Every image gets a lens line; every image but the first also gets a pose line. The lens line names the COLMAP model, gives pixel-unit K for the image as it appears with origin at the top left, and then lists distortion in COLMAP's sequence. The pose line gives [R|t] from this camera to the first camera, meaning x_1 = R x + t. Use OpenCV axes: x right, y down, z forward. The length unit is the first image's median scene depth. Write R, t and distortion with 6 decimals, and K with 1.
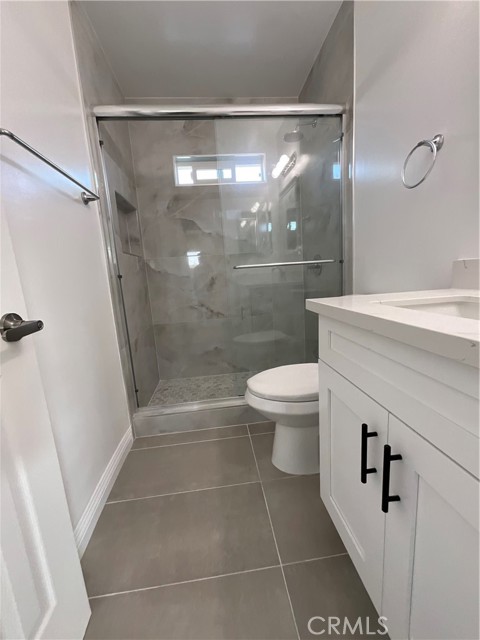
lens RADIAL K [[256.5, 0, 238.6], [0, 256.5, 320.2], [0, 0, 1]] dist [0.000839, -0.001041]
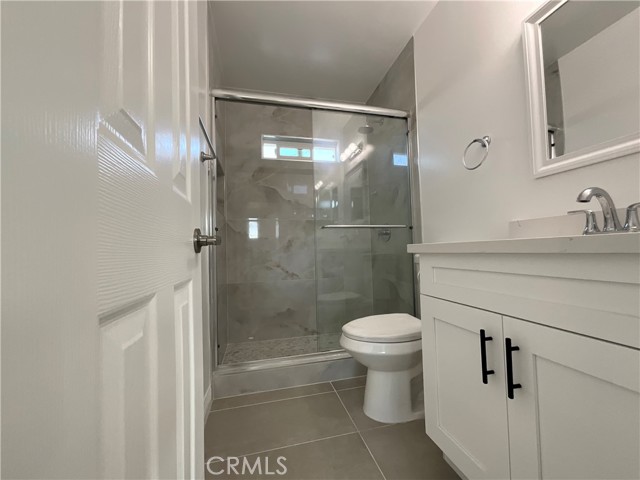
lens RADIAL K [[256.5, 0, 319.8], [0, 256.5, 242.8], [0, 0, 1]] dist [0.000839, -0.001041]
pose [[0.990016, 0.043854, 0.133963, -0.150091], [-0.015108, 0.977911, -0.208474, 0.081138], [-0.140146, 0.204369, 0.968810, -0.059546]]
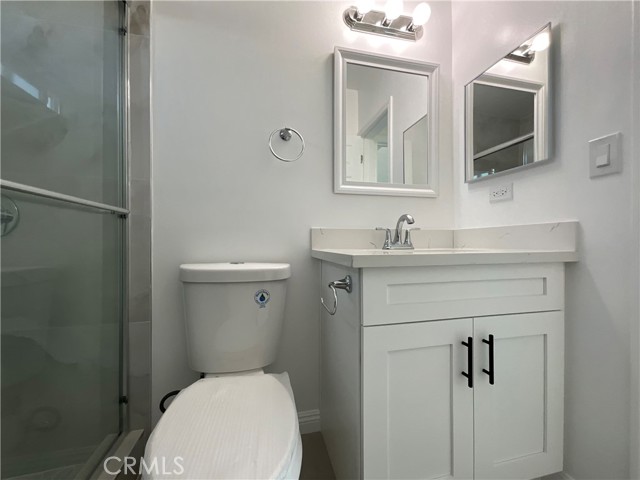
lens RADIAL K [[256.5, 0, 320.4], [0, 256.5, 242.1], [0, 0, 1]] dist [0.000839, -0.001041]
pose [[-0.134998, 0.062715, 0.988859, -0.232046], [0.183758, 0.982267, -0.037210, -0.053118], [-0.973657, 0.176688, -0.144129, 0.573980]]
